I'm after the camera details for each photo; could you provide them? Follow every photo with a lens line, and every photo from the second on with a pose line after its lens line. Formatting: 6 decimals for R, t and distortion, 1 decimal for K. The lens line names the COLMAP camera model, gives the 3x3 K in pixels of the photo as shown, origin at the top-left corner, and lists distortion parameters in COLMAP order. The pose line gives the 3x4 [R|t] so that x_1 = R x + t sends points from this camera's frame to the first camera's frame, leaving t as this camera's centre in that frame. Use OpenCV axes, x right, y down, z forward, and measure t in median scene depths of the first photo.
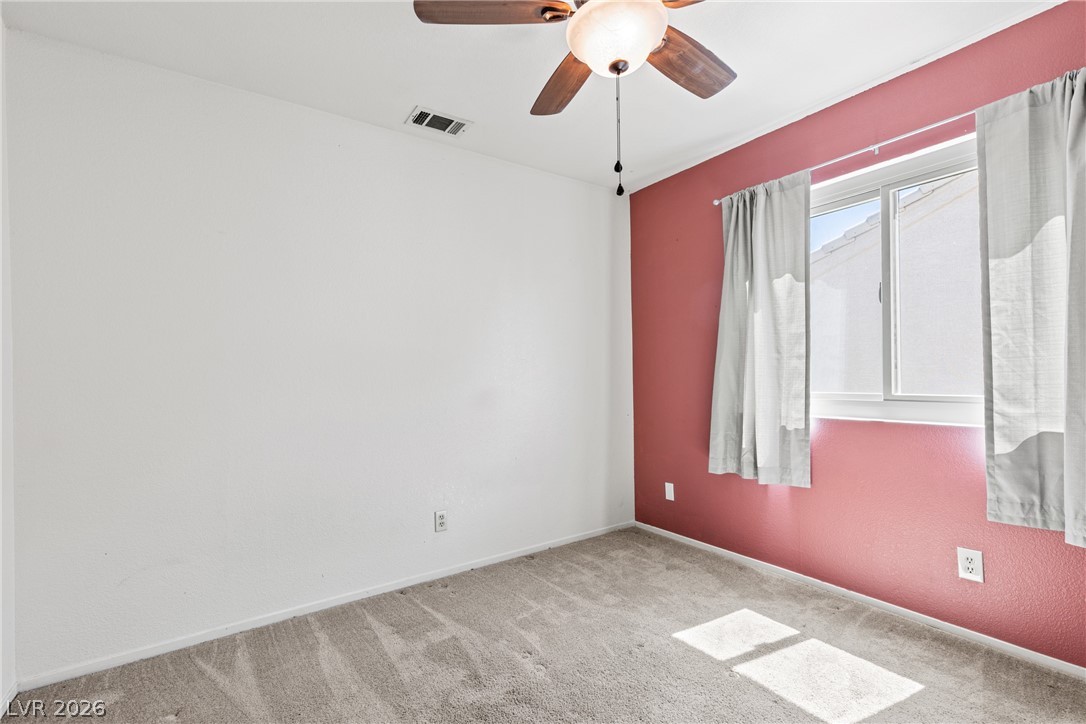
lens RADIAL K [[488.6, 0, 549.7], [0, 488.6, 368.6], [0, 0, 1]] dist [0.002968, -0.000355]
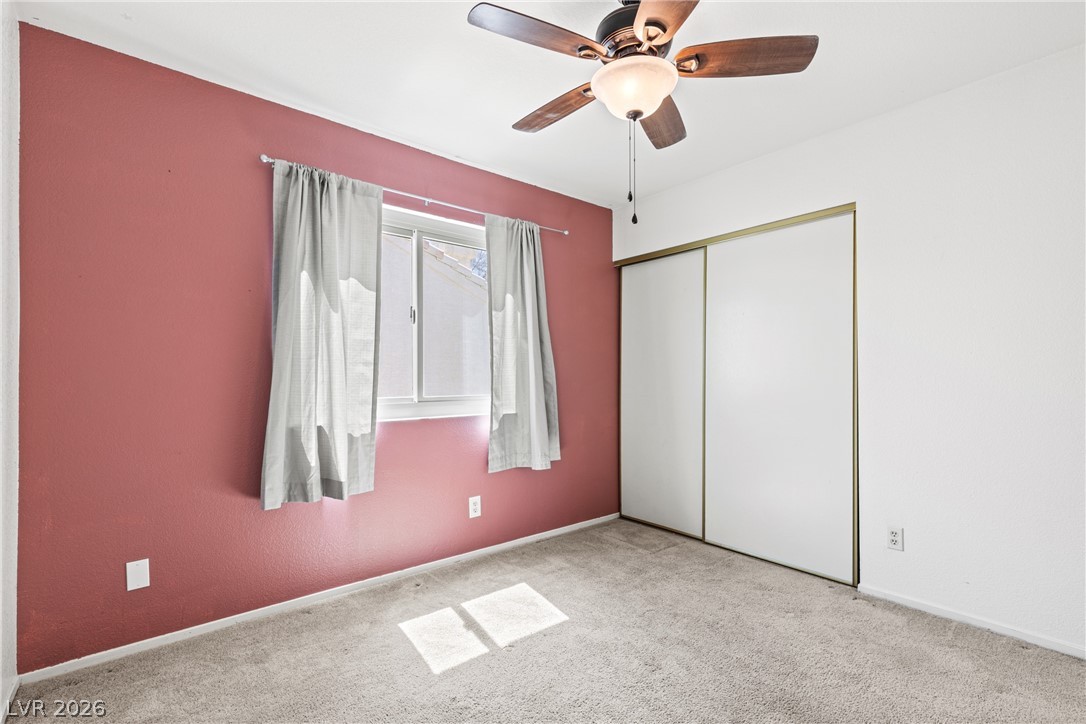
lens RADIAL K [[488.6, 0, 549.7], [0, 488.6, 368.6], [0, 0, 1]] dist [0.002968, -0.000355]
pose [[-0.094285, 0.036064, 0.994892, -0.573455], [-0.006090, 0.999304, -0.036801, 0.023230], [-0.995527, -0.009529, -0.094000, 0.770157]]
